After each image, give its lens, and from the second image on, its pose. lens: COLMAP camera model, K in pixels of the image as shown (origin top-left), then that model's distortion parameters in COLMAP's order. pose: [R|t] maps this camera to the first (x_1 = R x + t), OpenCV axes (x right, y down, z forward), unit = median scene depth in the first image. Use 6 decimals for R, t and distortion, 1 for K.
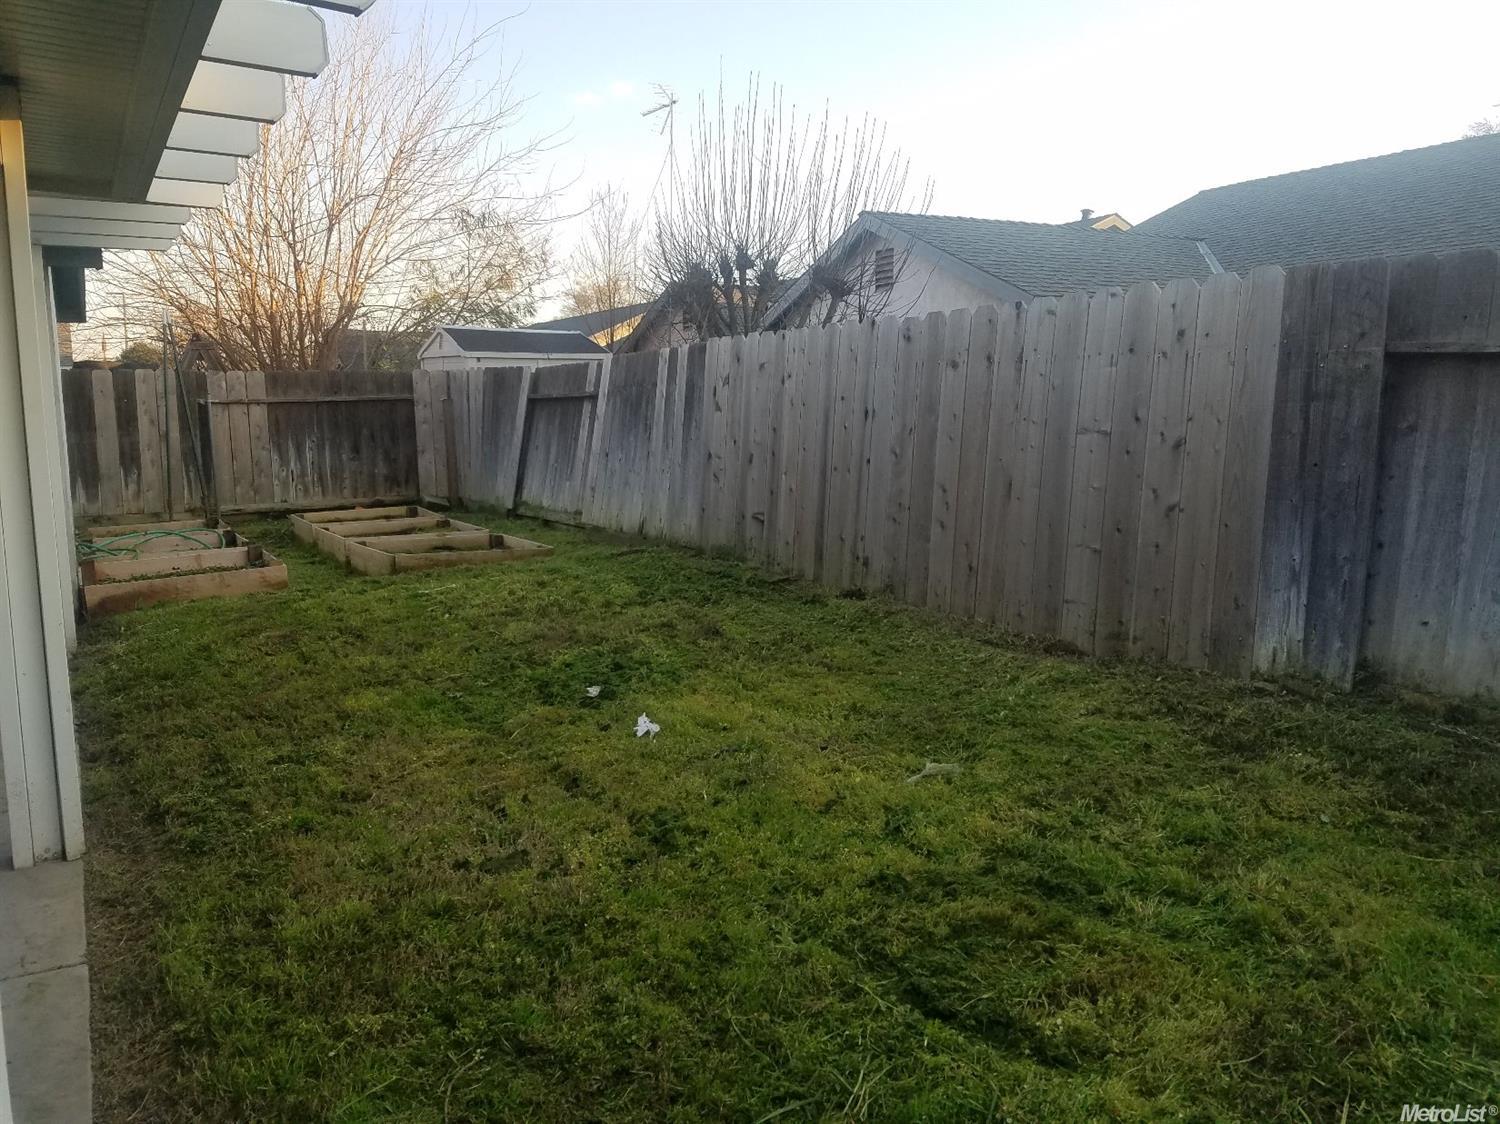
lens RADIAL K [[1225.0, 0, 731.4], [0, 1225.0, 561.4], [0, 0, 1]] dist [0.232044, -0.447178]
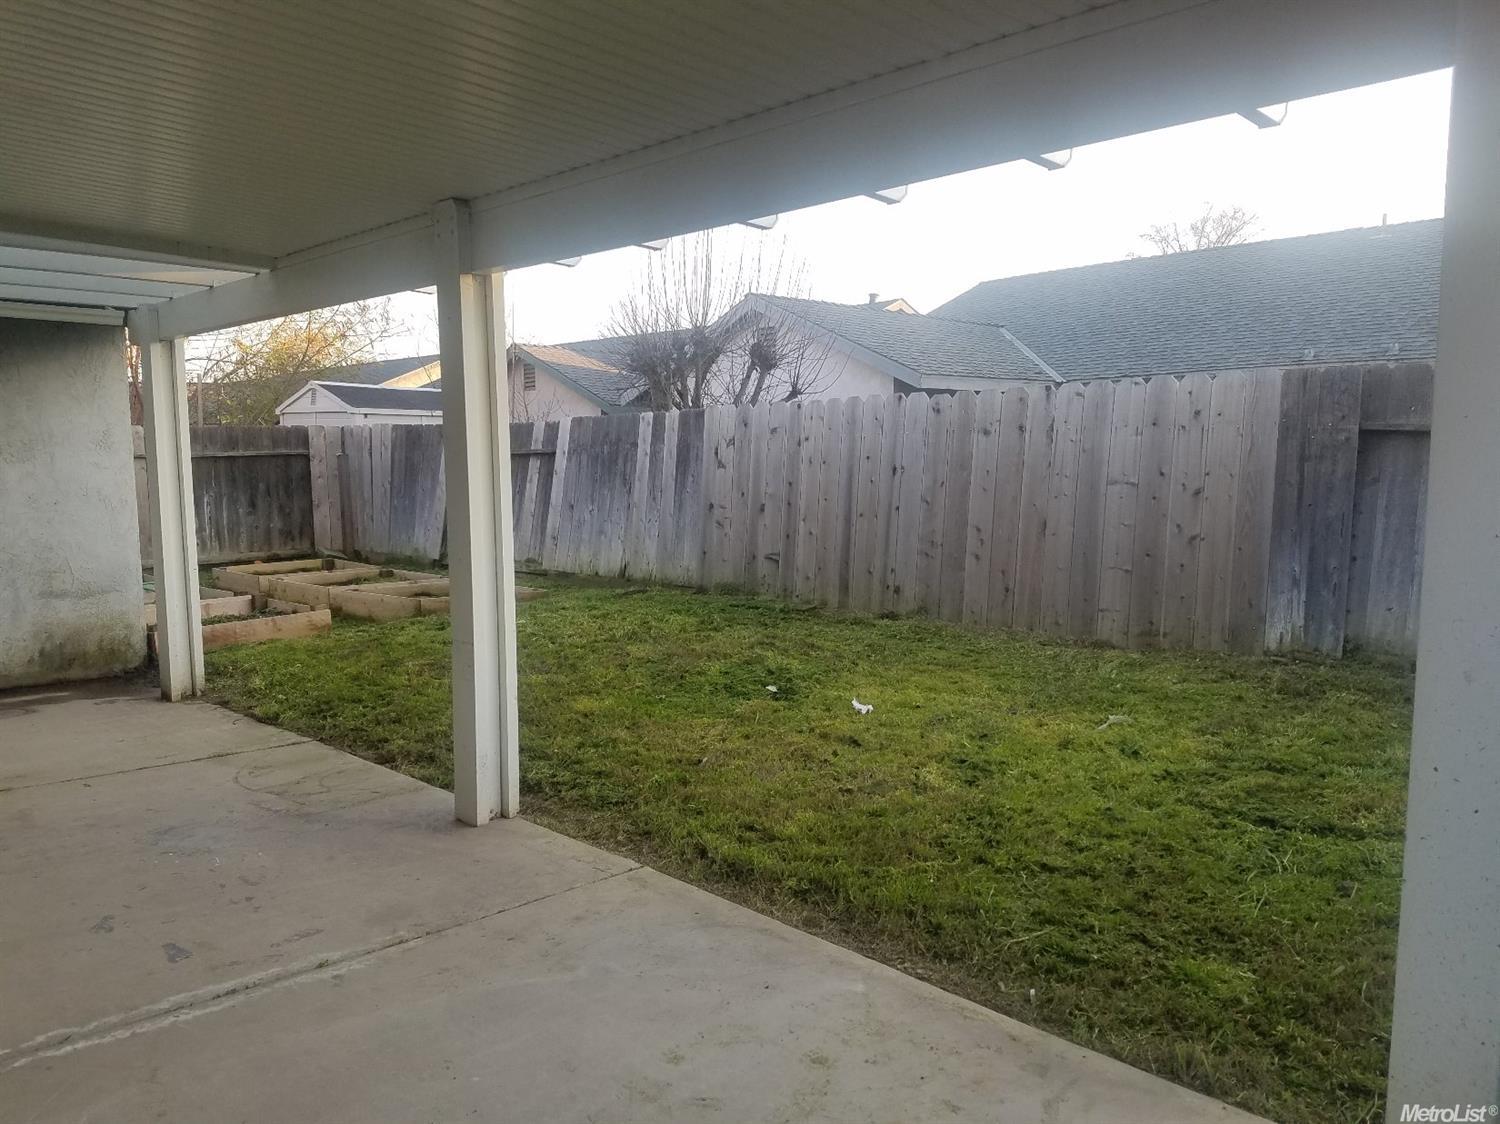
lens RADIAL K [[1222.7, 0, 752.1], [0, 1222.7, 589.4], [0, 0, 1]] dist [0.282312, -0.662195]
pose [[0.968847, -0.020015, 0.246848, -0.407624], [0.026027, 0.999438, -0.021113, 0.027269], [-0.246287, 0.026880, 0.968824, -0.195751]]
